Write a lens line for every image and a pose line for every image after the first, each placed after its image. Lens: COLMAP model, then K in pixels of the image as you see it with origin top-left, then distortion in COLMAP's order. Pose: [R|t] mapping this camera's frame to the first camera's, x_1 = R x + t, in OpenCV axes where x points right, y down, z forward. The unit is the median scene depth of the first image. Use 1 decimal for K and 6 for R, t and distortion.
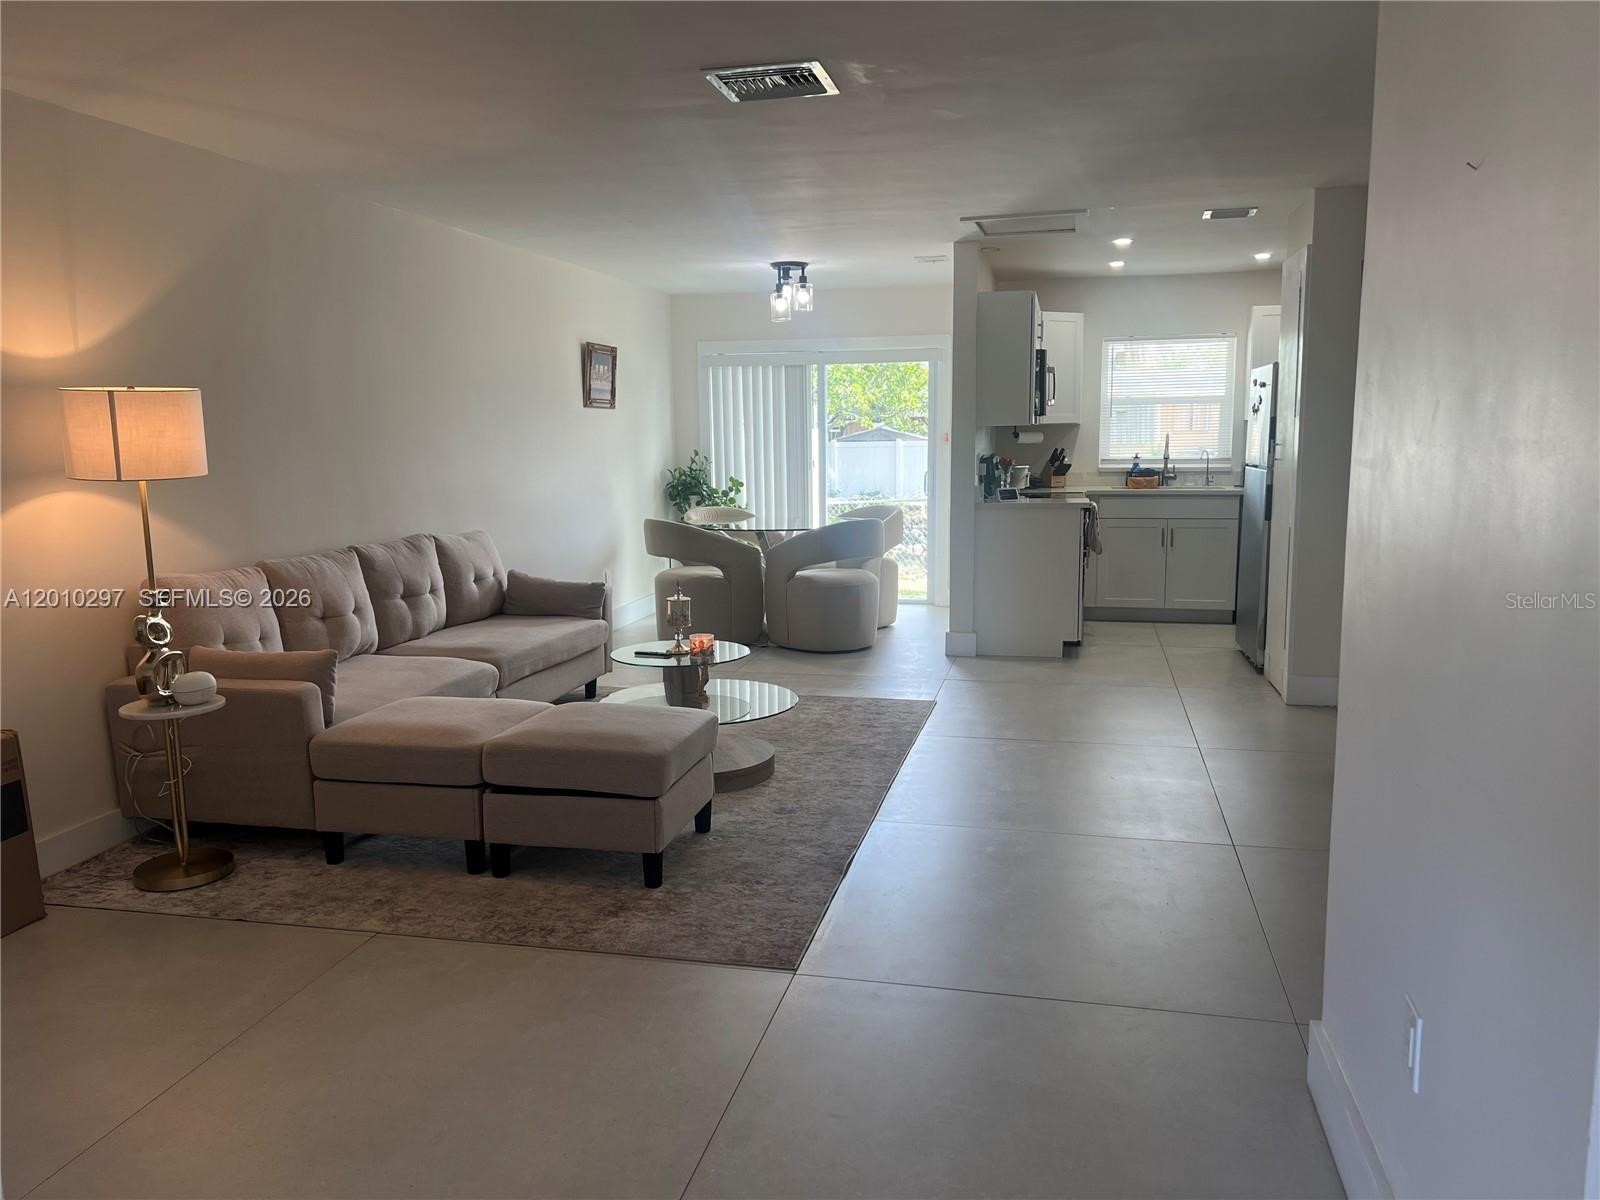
lens RADIAL K [[1182.6, 0, 800.0], [0, 1182.6, 600.0], [0, 0, 1]] dist [0.001490, 0.000530]
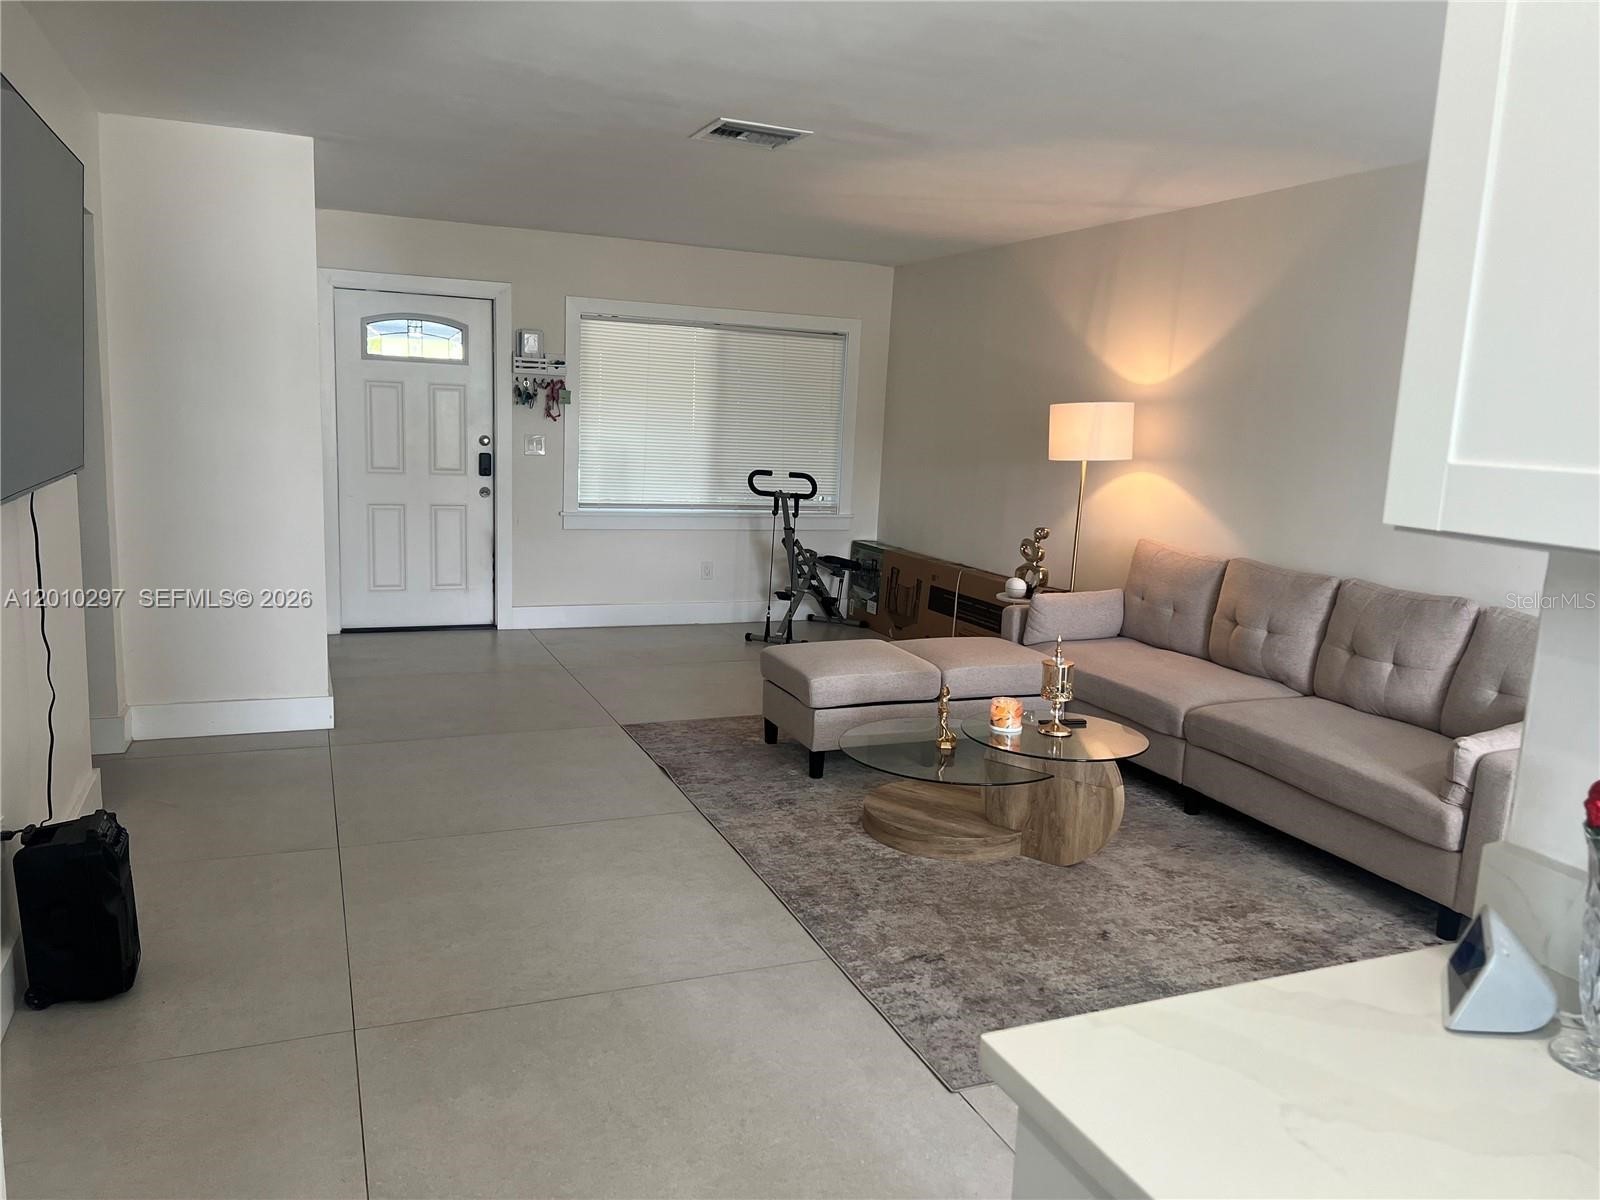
lens RADIAL K [[1182.6, 0, 800.0], [0, 1182.6, 600.0], [0, 0, 1]] dist [0.001490, 0.000530]
pose [[-0.810164, 0.074684, -0.581426, 0.595393], [-0.123222, 0.947994, 0.293467, -0.306203], [0.573106, 0.309401, -0.758828, 1.853522]]
